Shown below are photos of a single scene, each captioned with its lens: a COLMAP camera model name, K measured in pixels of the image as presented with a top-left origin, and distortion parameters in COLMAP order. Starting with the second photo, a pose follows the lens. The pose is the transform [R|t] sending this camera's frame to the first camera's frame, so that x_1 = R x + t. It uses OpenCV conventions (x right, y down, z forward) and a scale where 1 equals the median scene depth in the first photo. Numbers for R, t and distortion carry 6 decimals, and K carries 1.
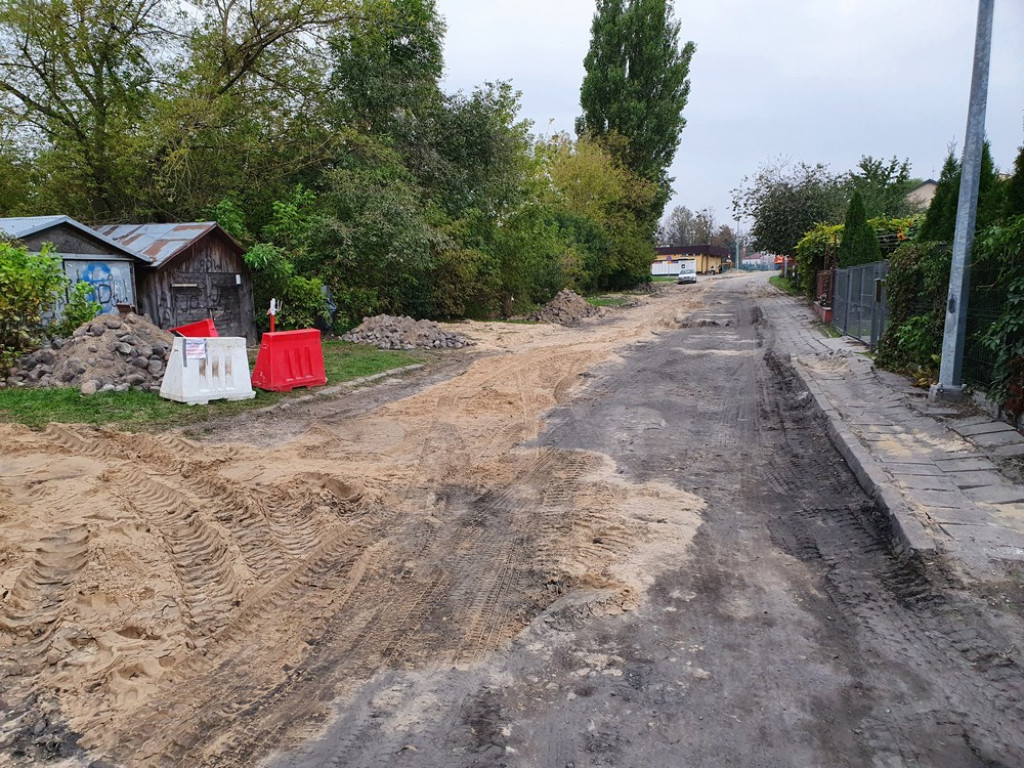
lens RADIAL K [[779.5, 0, 504.8], [0, 779.5, 399.8], [0, 0, 1]] dist [0.109421, -0.255000]
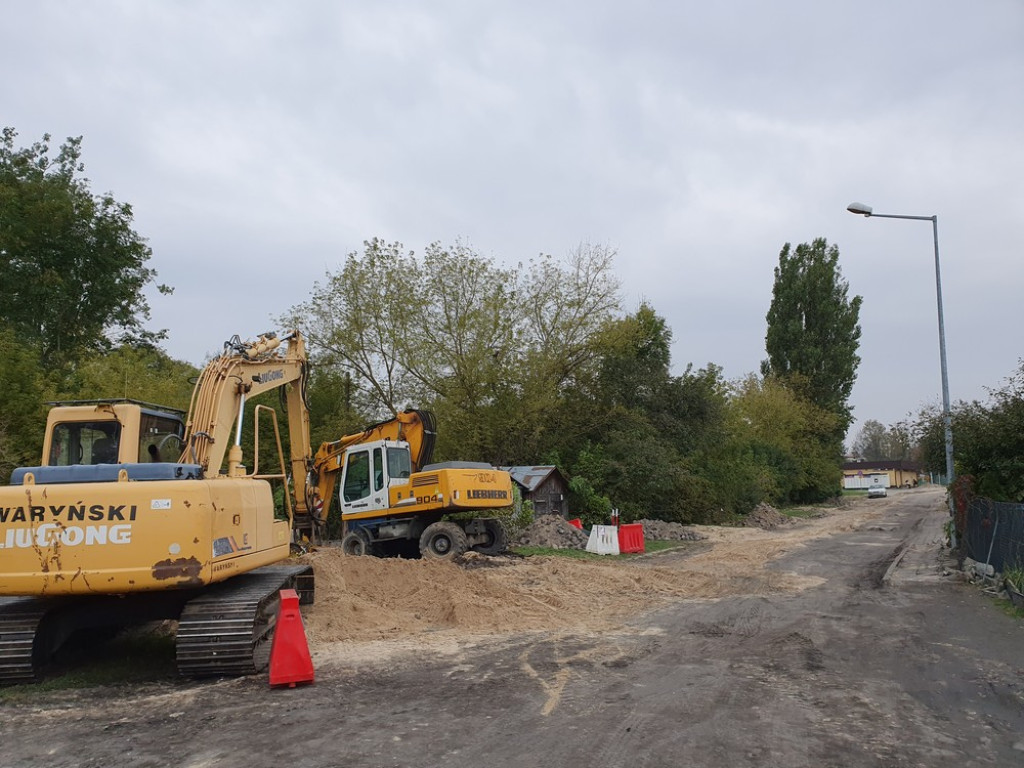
lens RADIAL K [[779.5, 0, 504.8], [0, 779.5, 399.8], [0, 0, 1]] dist [0.109421, -0.255000]
pose [[0.973862, -0.027517, -0.225468, -0.034366], [-0.033192, 0.964740, -0.261103, 0.042340], [0.224703, 0.261762, 0.938610, -0.318641]]
